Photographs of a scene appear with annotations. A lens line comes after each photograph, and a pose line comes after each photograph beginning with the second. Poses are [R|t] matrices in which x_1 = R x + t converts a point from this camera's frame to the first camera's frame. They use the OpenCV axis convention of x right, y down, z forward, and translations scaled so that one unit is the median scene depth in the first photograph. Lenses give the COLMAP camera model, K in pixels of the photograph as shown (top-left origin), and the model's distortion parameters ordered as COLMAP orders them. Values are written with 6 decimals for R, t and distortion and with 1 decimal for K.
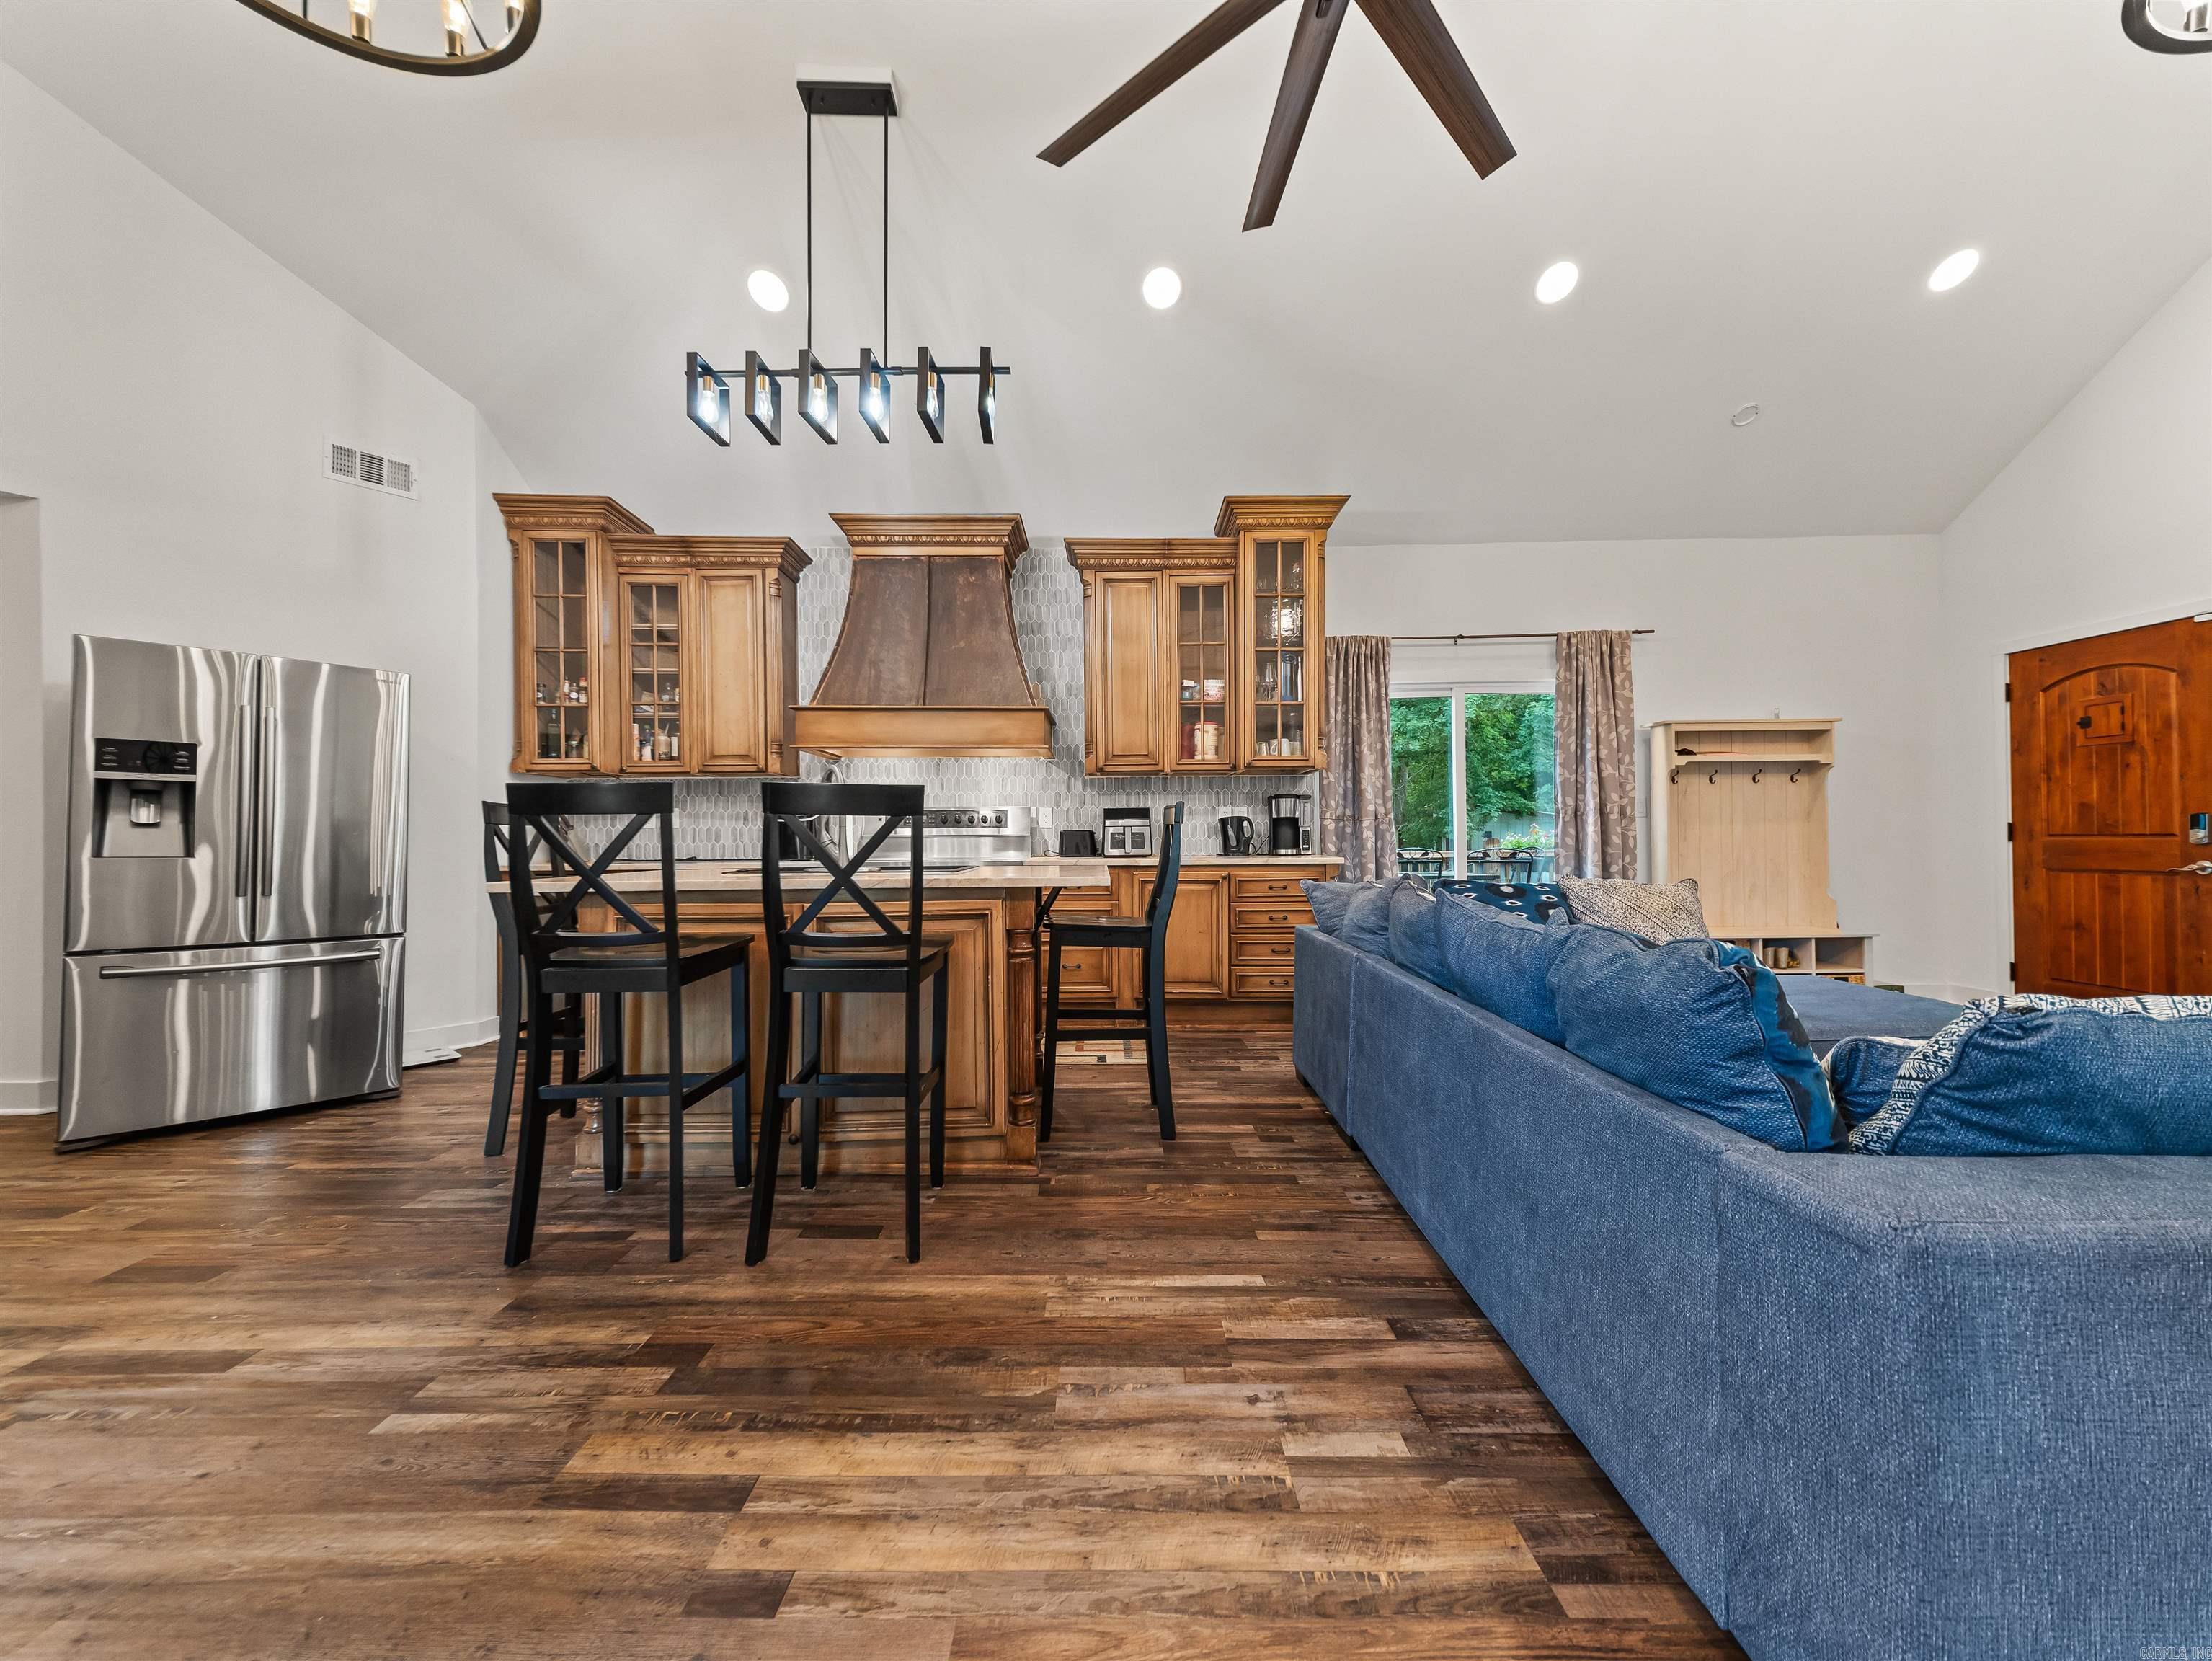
lens RADIAL K [[854.6, 0, 1111.3], [0, 854.6, 830.4], [0, 0, 1]] dist [0.035096, -0.013069]
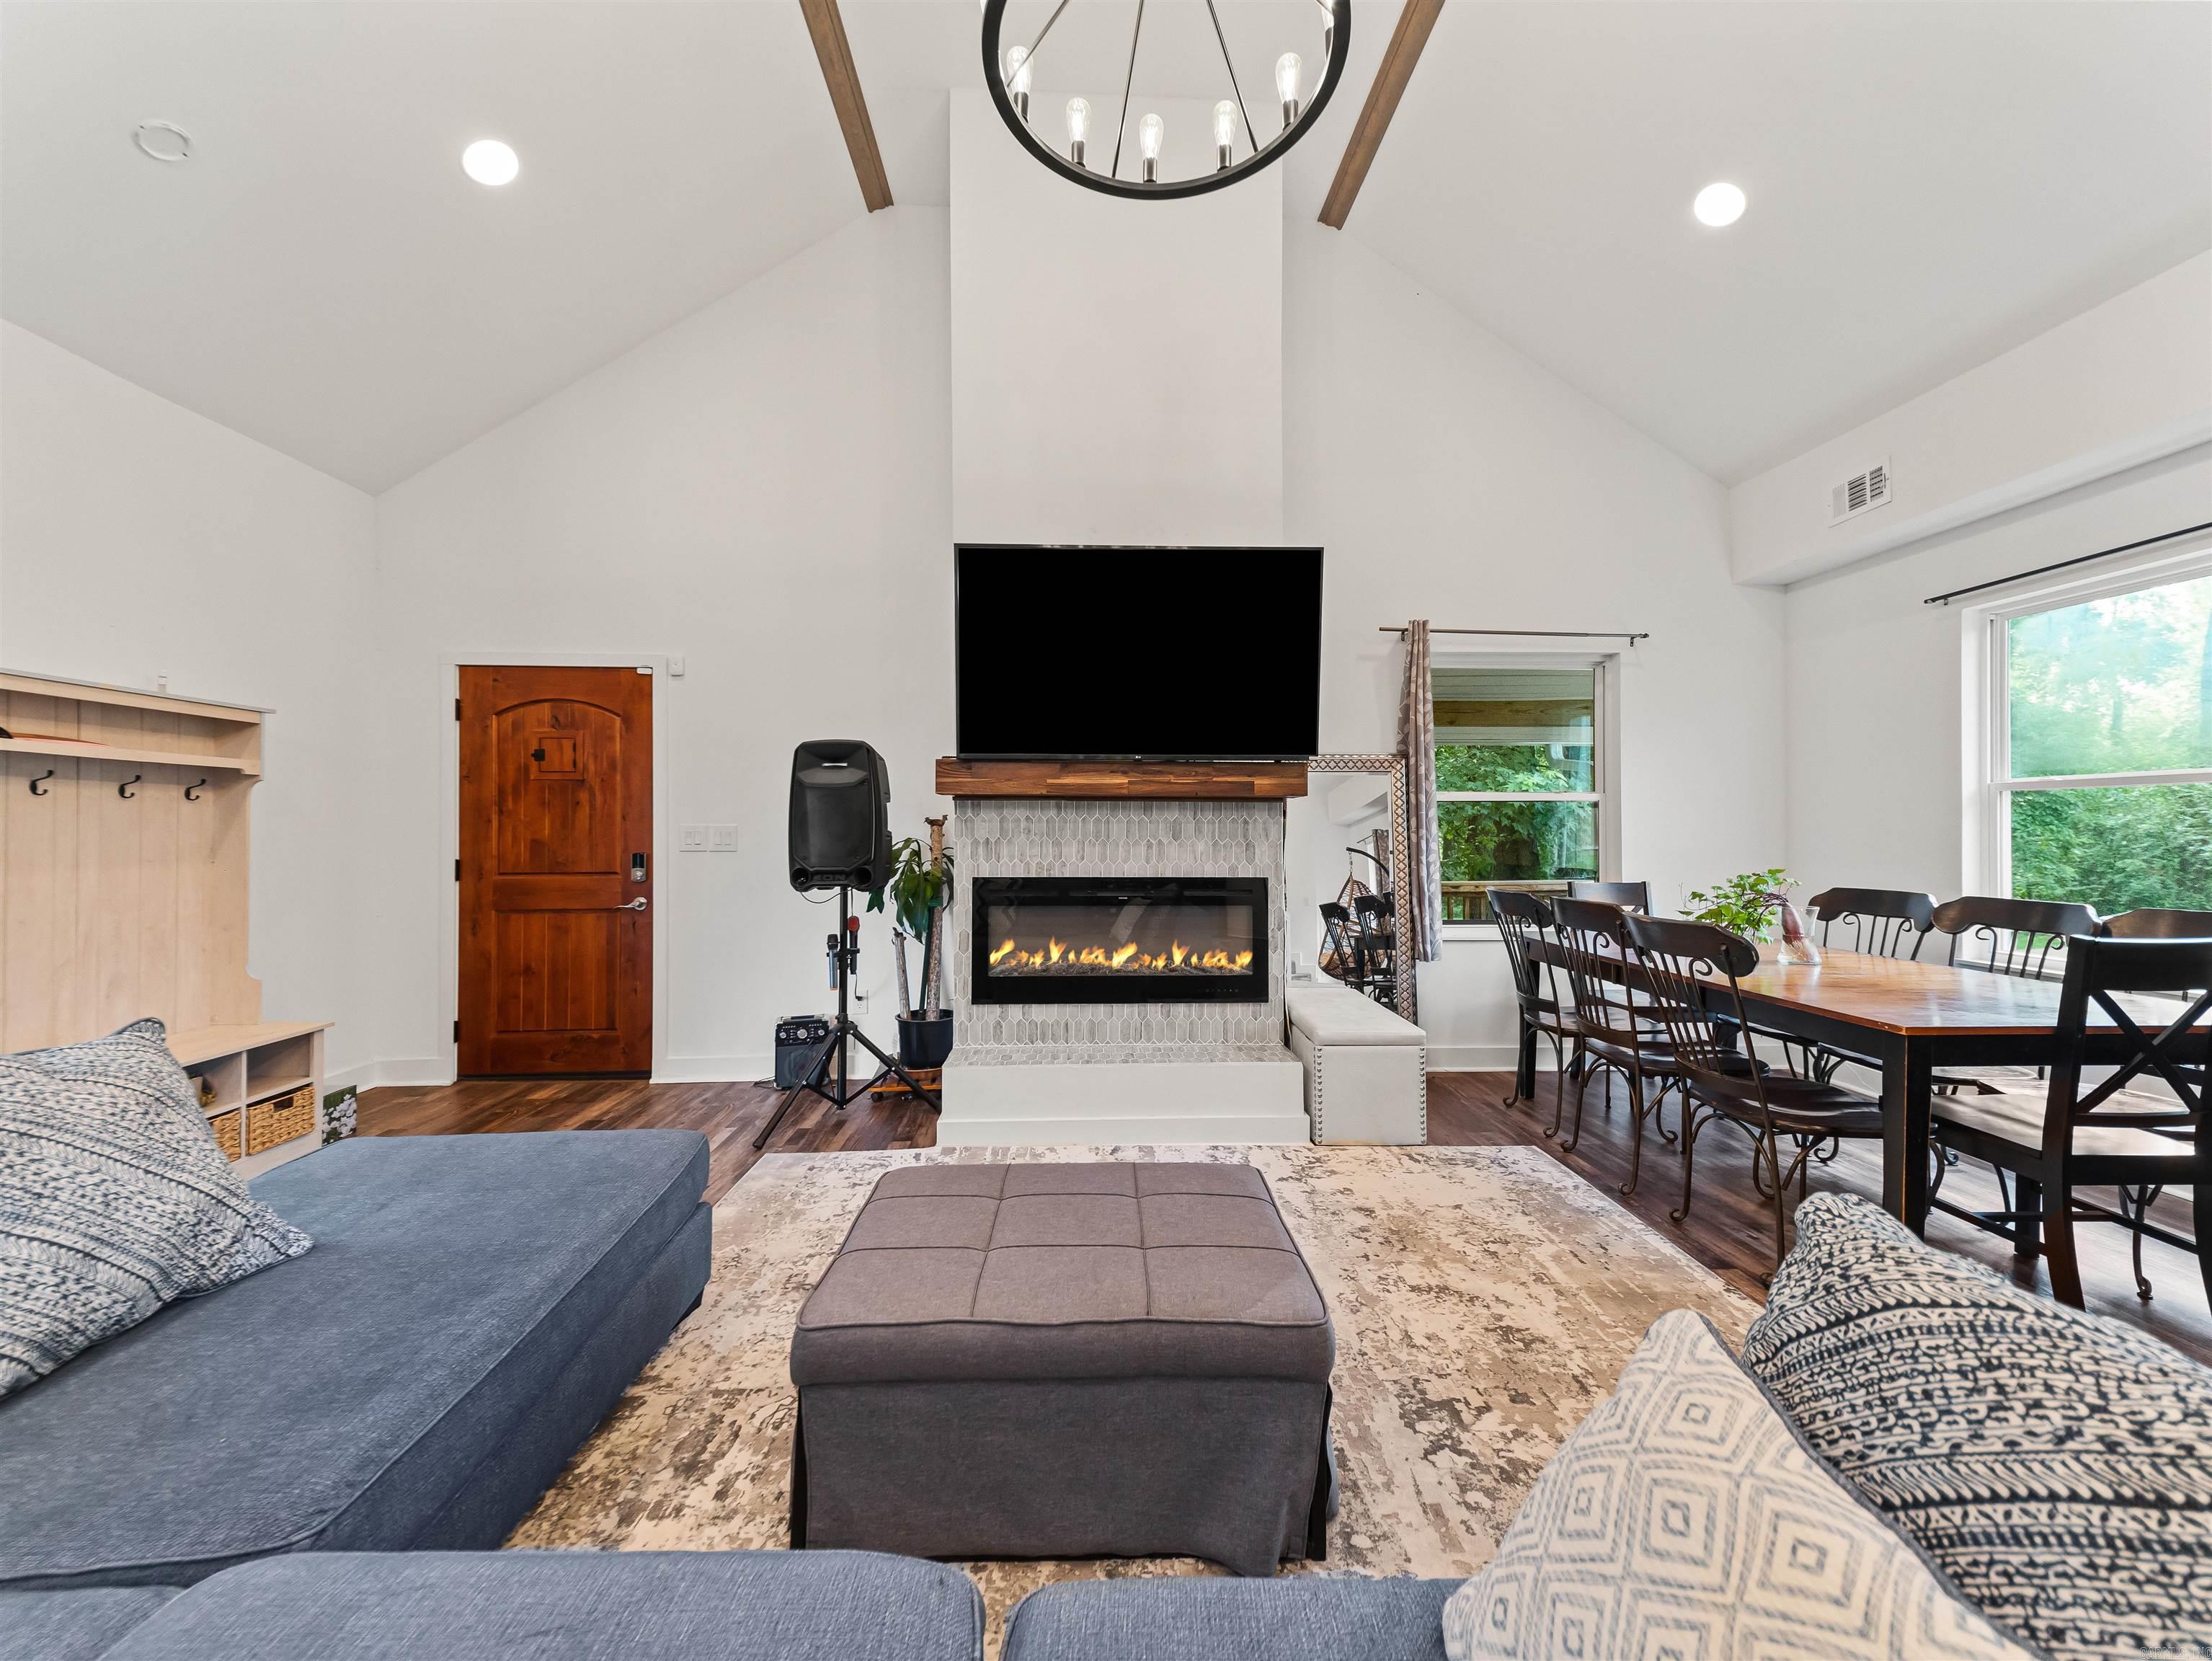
lens RADIAL K [[852.0, 0, 1108.2], [0, 852.0, 826.8], [0, 0, 1]] dist [0.029846, -0.009499]
pose [[-0.044808, 0.015340, 0.998878, 0.146929], [-0.004852, 0.999867, -0.015572, -0.032352], [-0.998984, -0.005544, -0.044727, 0.406501]]
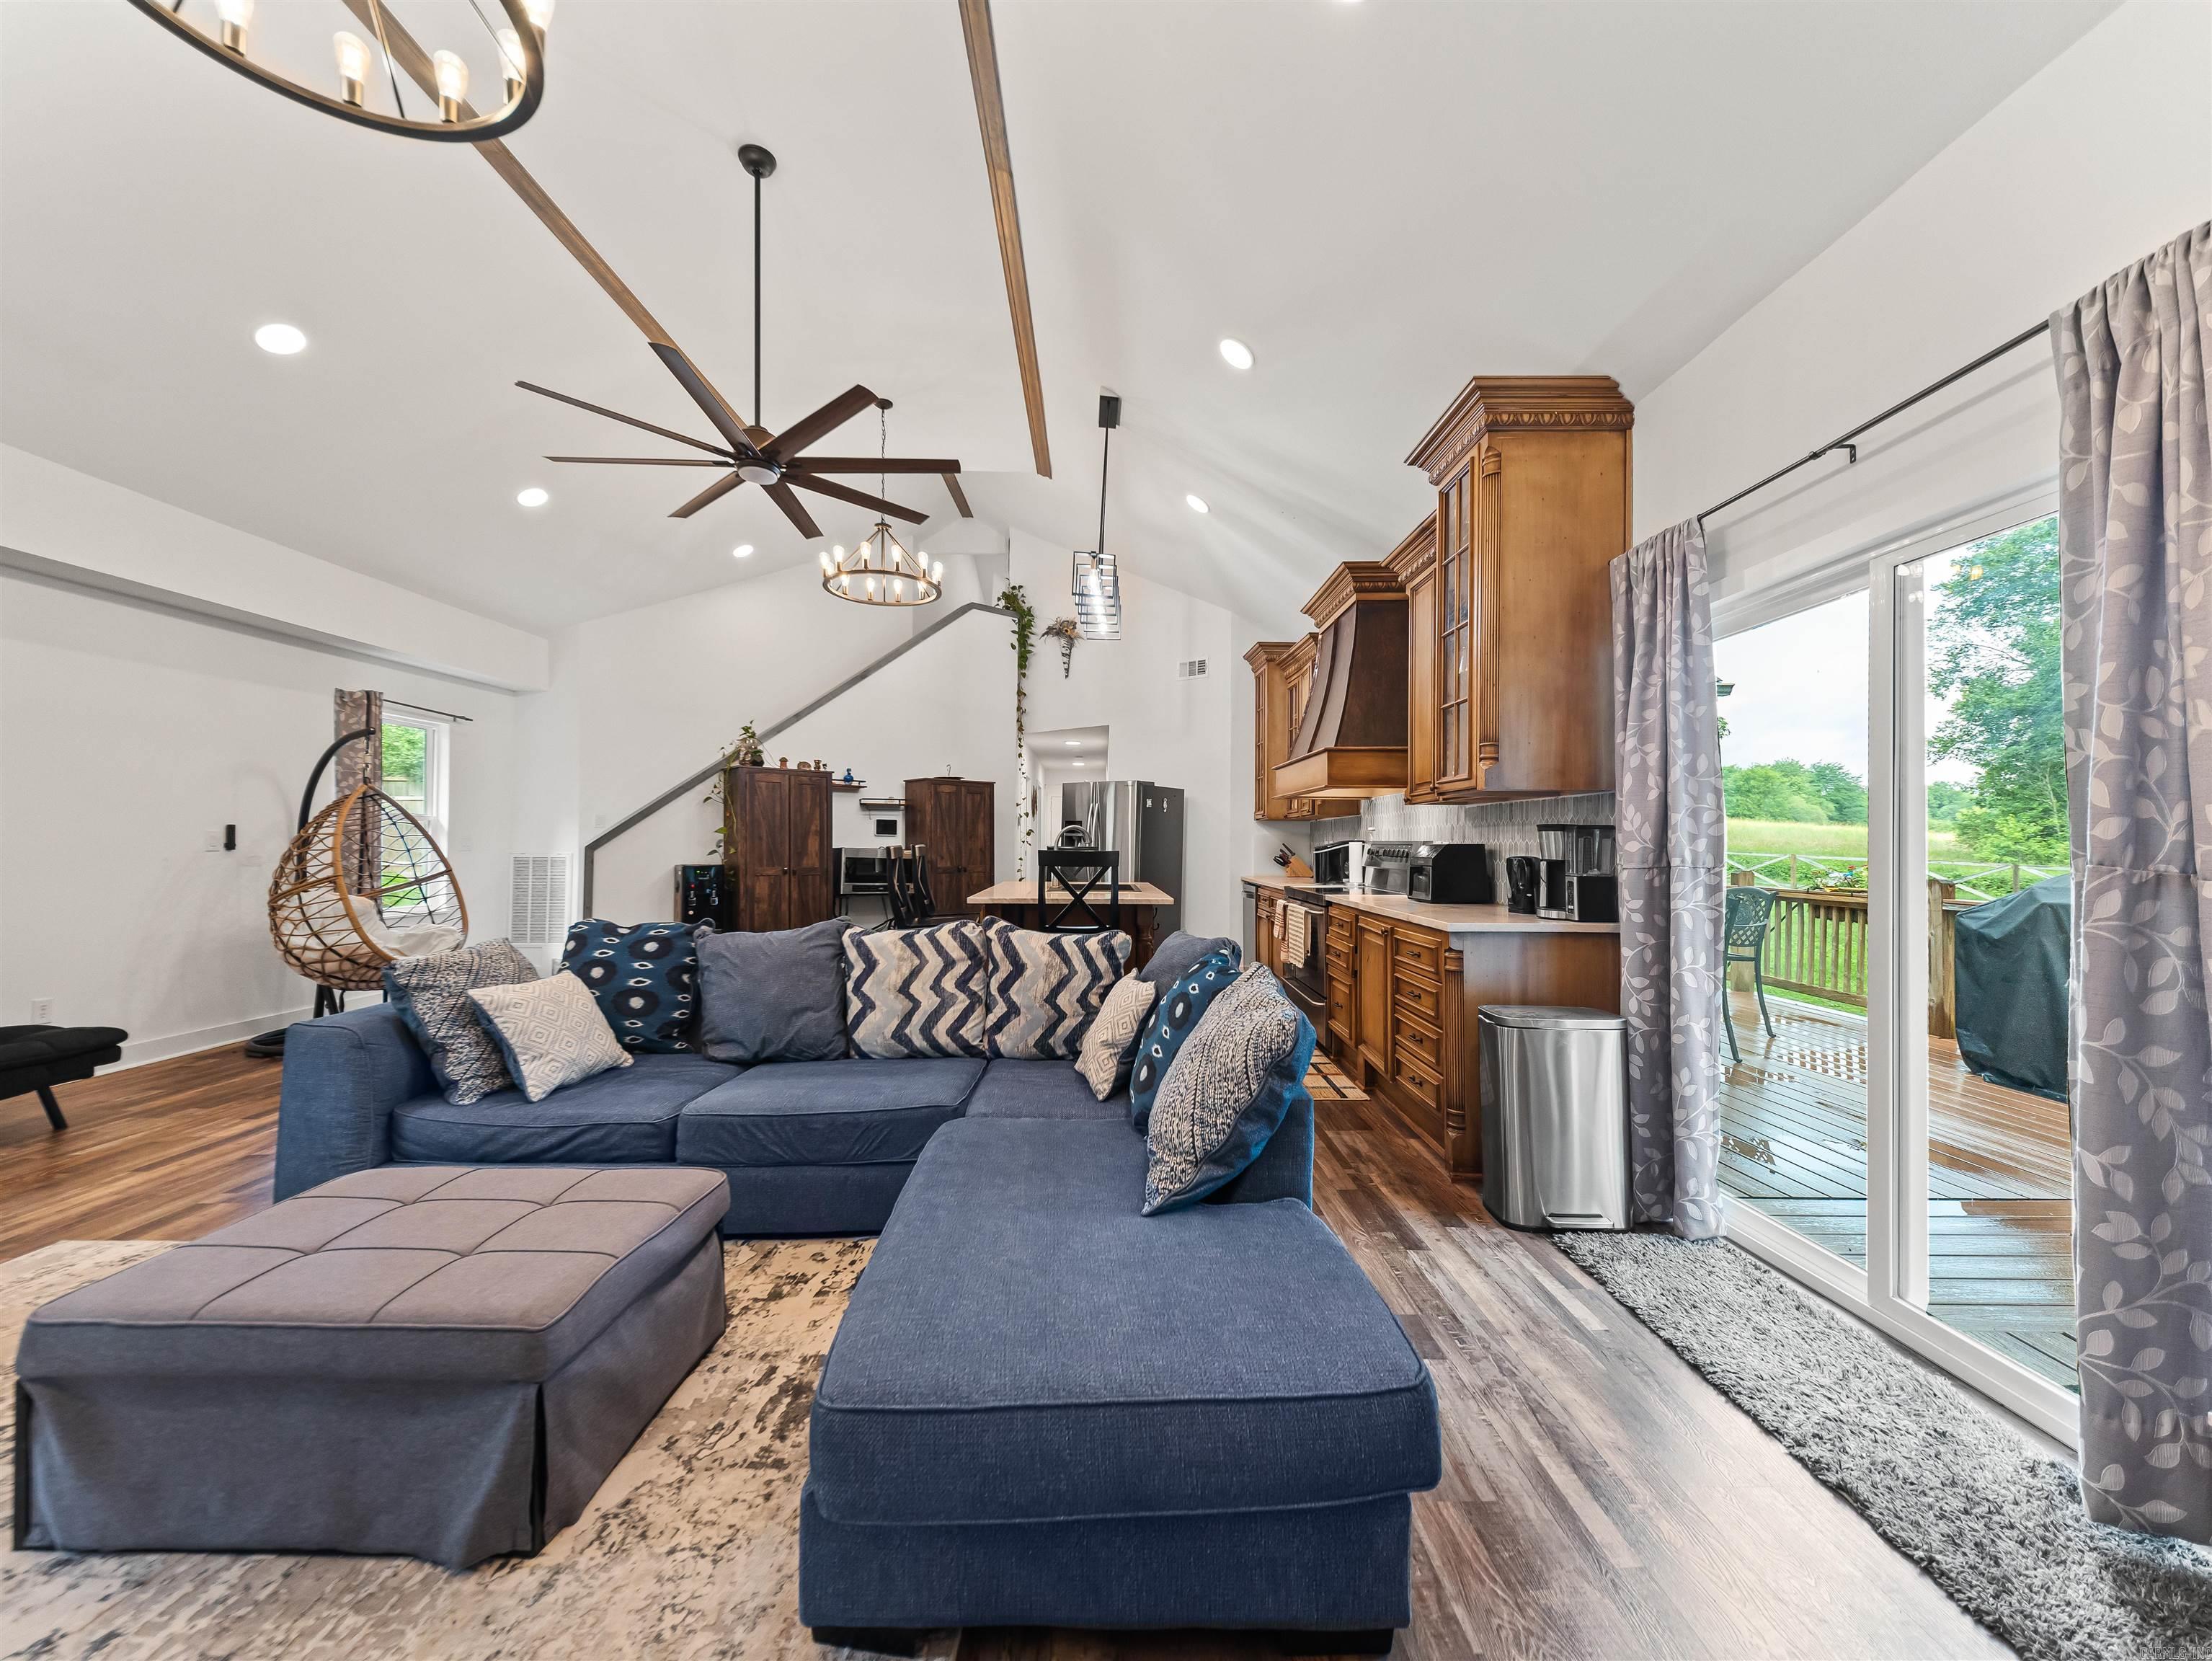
lens RADIAL K [[847.3, 0, 1109.2], [0, 847.3, 827.2], [0, 0, 1]] dist [0.034662, -0.013210]
pose [[0.012231, -0.011482, -0.999859, 0.916055], [0.000773, 0.999934, -0.011473, -0.035314], [0.999925, -0.000633, 0.012239, 0.698865]]
